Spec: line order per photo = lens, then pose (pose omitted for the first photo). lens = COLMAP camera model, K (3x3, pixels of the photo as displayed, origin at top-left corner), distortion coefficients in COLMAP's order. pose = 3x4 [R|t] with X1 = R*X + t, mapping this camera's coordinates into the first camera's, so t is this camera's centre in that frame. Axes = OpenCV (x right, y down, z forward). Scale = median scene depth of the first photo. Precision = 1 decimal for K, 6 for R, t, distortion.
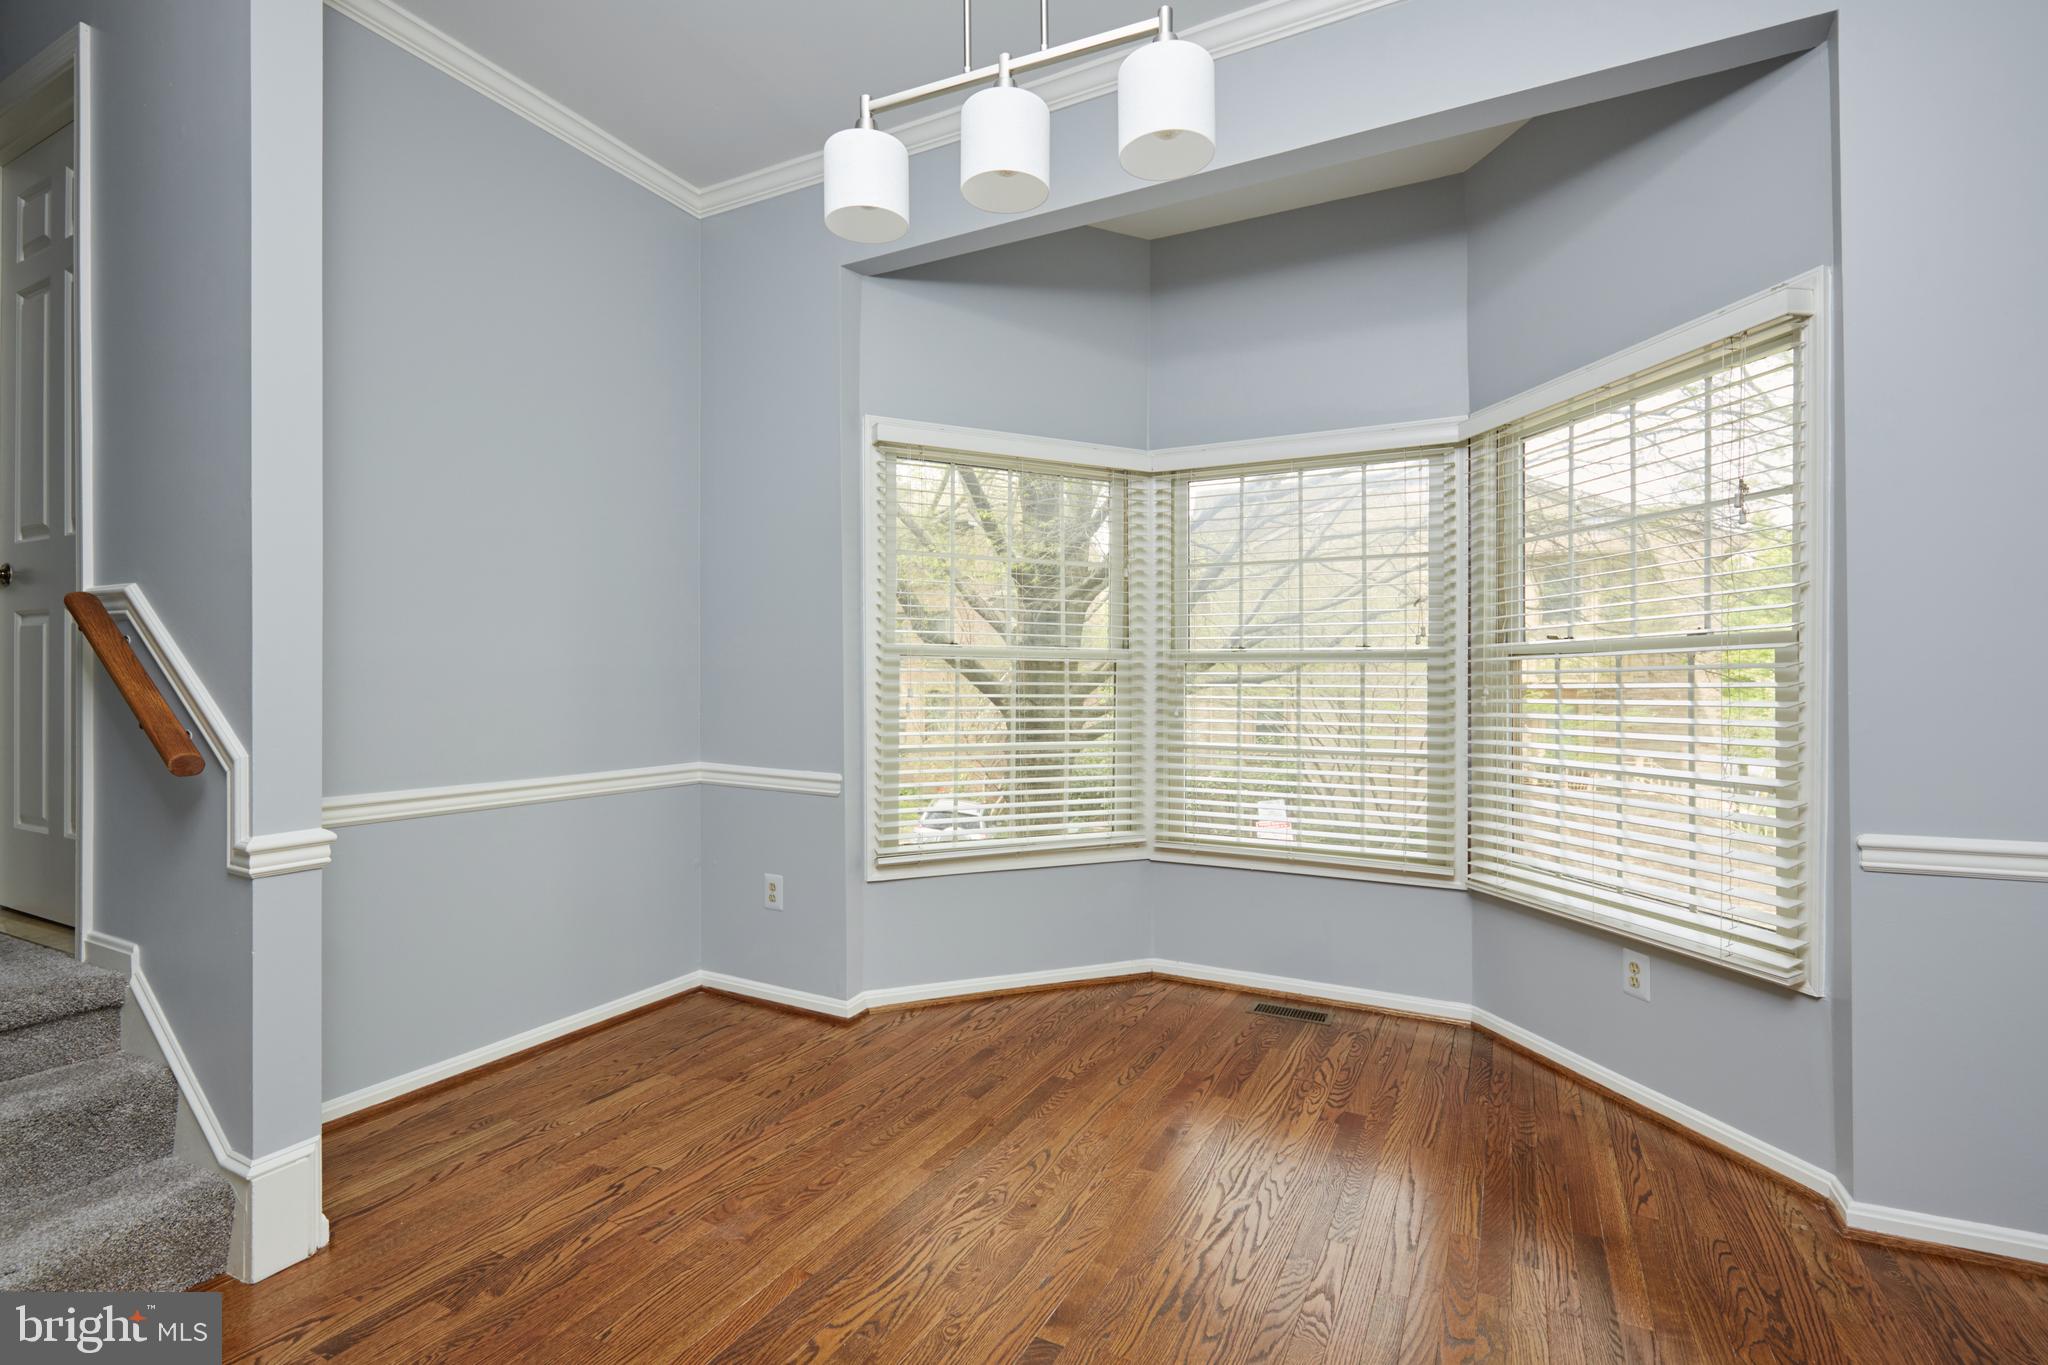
lens RADIAL K [[945.2, 0, 1039.2], [0, 945.2, 693.5], [0, 0, 1]] dist [0.001218, 0.000971]
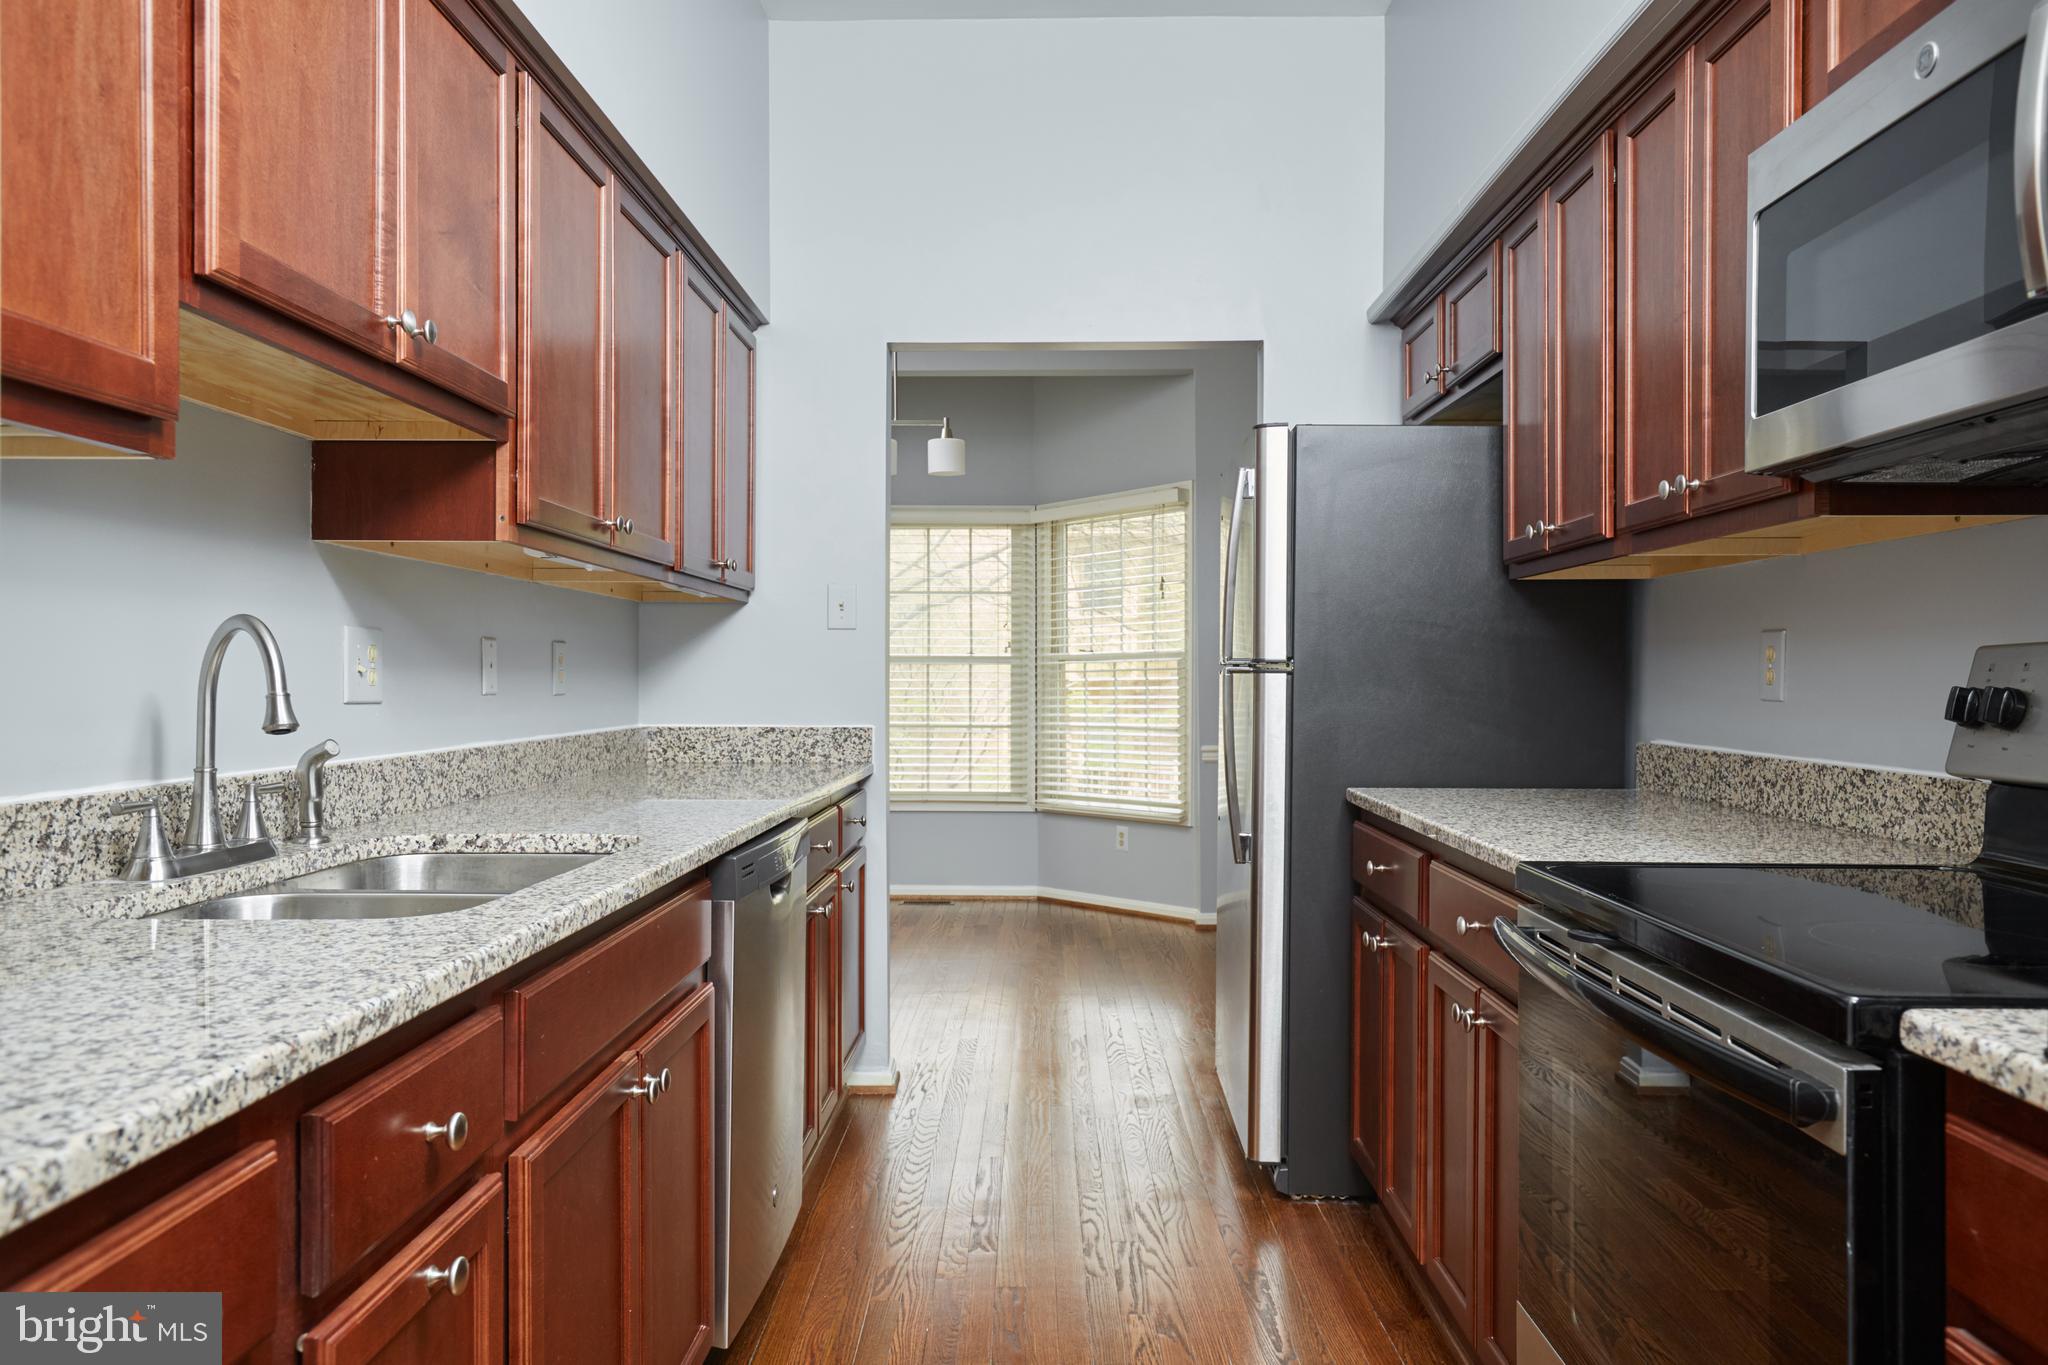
lens RADIAL K [[1428.2, 0, 1029.4], [0, 1428.2, 692.5], [0, 0, 1]] dist [0.010141, 0.005075]
pose [[0.901585, -0.002632, 0.432595, -0.614149], [0.003271, 0.999994, -0.000734, 0.015912], [-0.432590, 0.002076, 0.901588, -1.197864]]
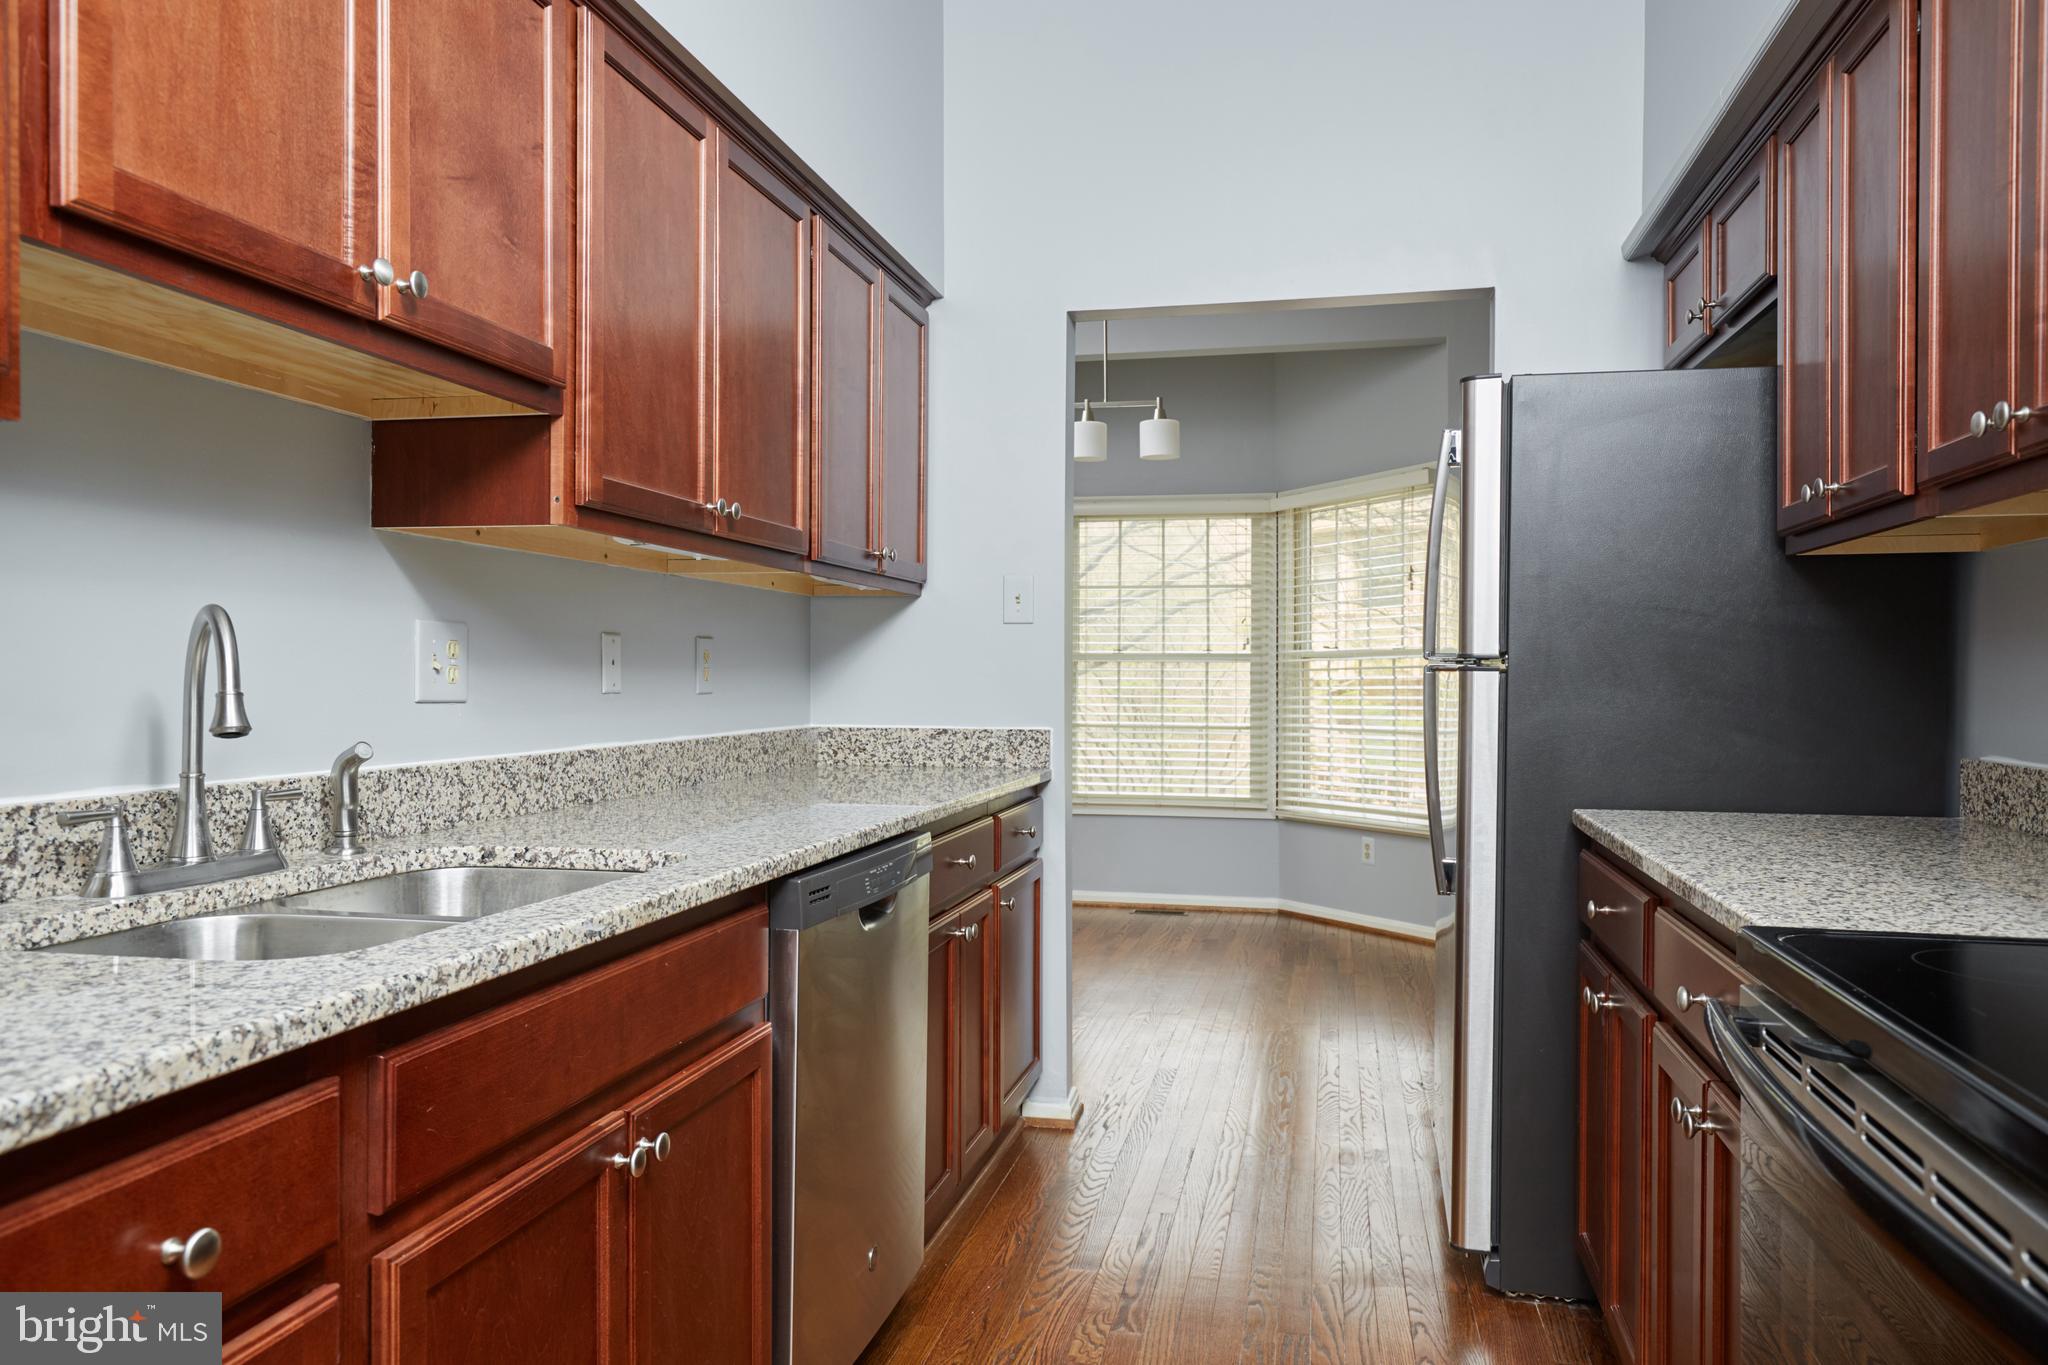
lens RADIAL K [[1428.2, 0, 1031.1], [0, 1428.2, 690.0], [0, 0, 1]] dist [0.010141, 0.005075]
pose [[0.968947, 0.000762, 0.247267, -0.493084], [-0.000312, 0.999998, -0.001858, 0.015030], [-0.247268, 0.001723, 0.968946, -1.121203]]
